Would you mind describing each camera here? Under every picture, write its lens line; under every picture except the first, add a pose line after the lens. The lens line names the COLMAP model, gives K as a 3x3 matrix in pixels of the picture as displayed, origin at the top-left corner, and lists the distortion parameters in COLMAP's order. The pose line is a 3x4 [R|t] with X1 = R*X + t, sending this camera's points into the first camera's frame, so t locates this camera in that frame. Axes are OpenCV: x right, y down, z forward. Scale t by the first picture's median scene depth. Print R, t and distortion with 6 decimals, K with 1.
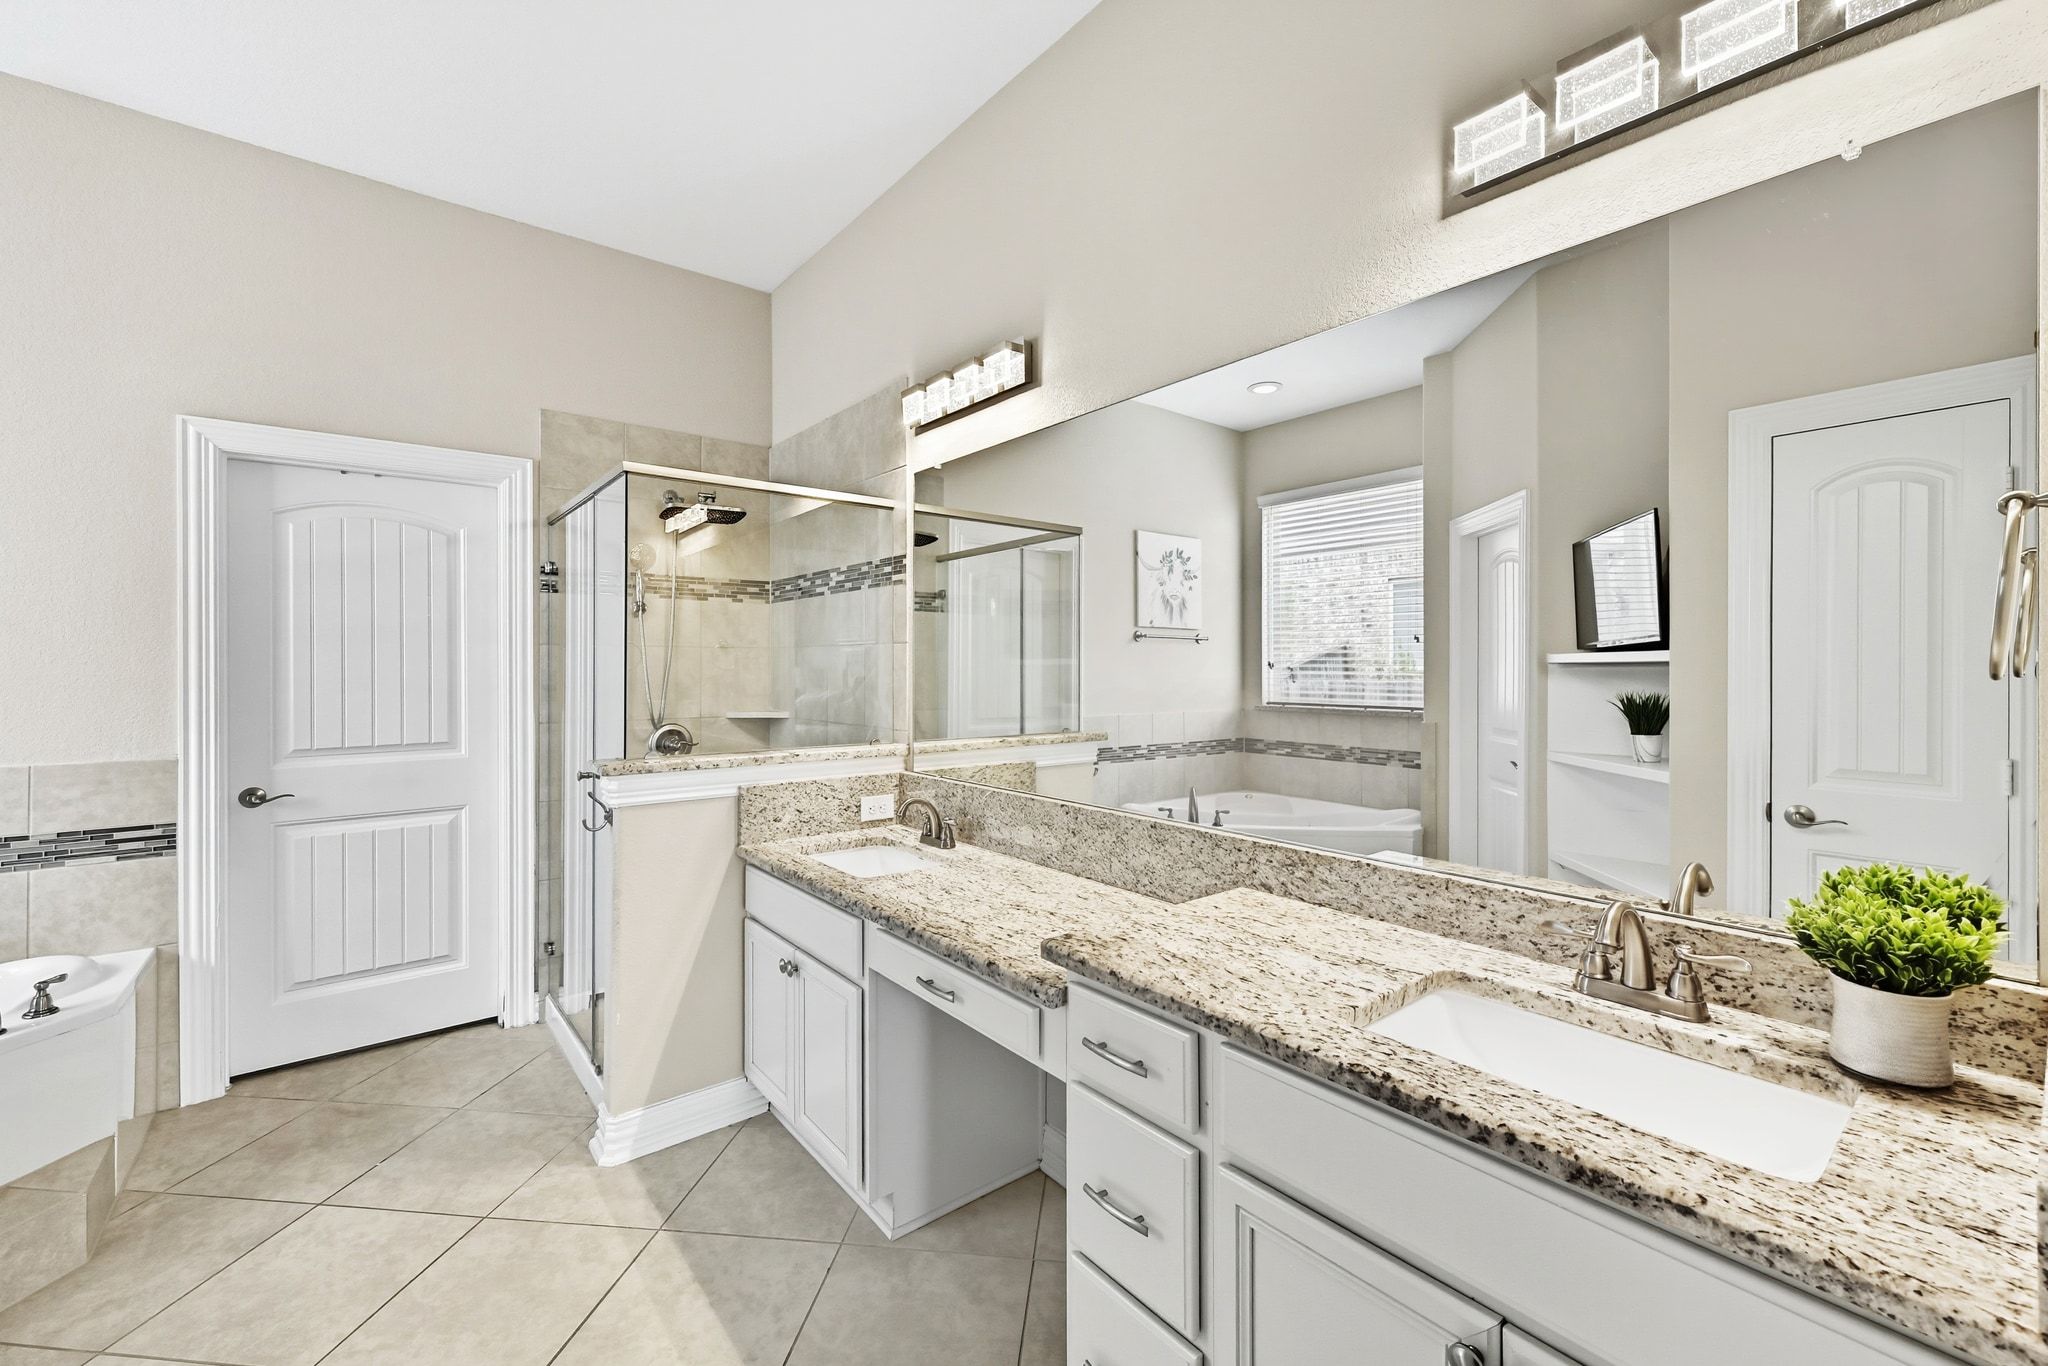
lens RADIAL K [[835.8, 0, 1030.0], [0, 835.8, 667.5], [0, 0, 1]] dist [0.002034, 0.000444]
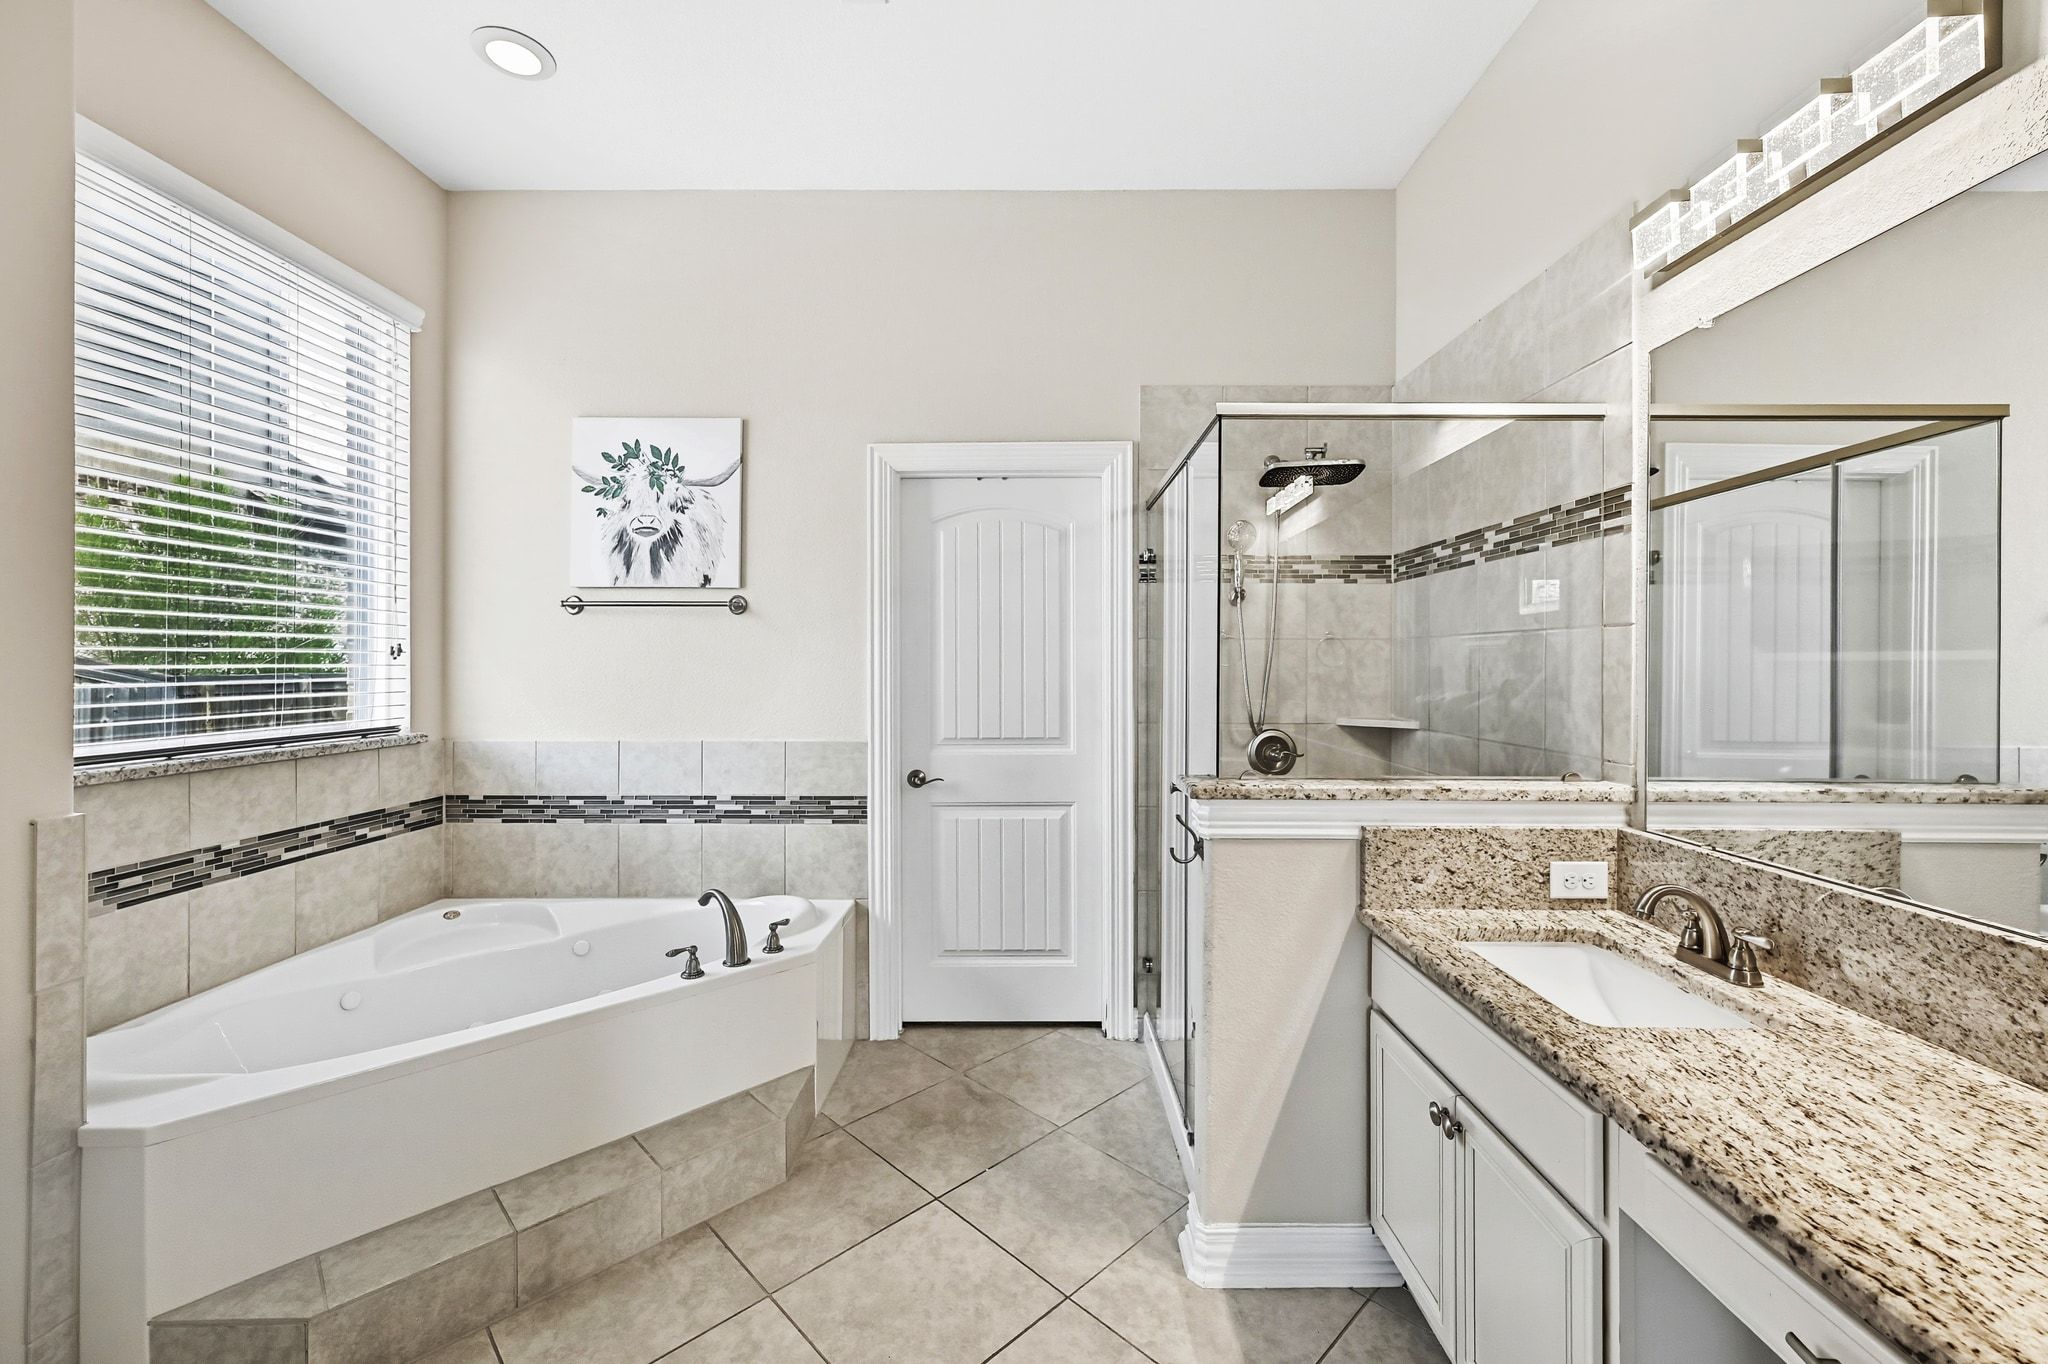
lens RADIAL K [[835.8, 0, 1030.0], [0, 835.8, 666.5], [0, 0, 1]] dist [0.002034, 0.000444]
pose [[0.773684, 0.002816, -0.633565, -0.102383], [-0.002022, 0.999996, 0.001976, 0.002190], [0.633568, -0.000248, 0.773687, 0.233125]]
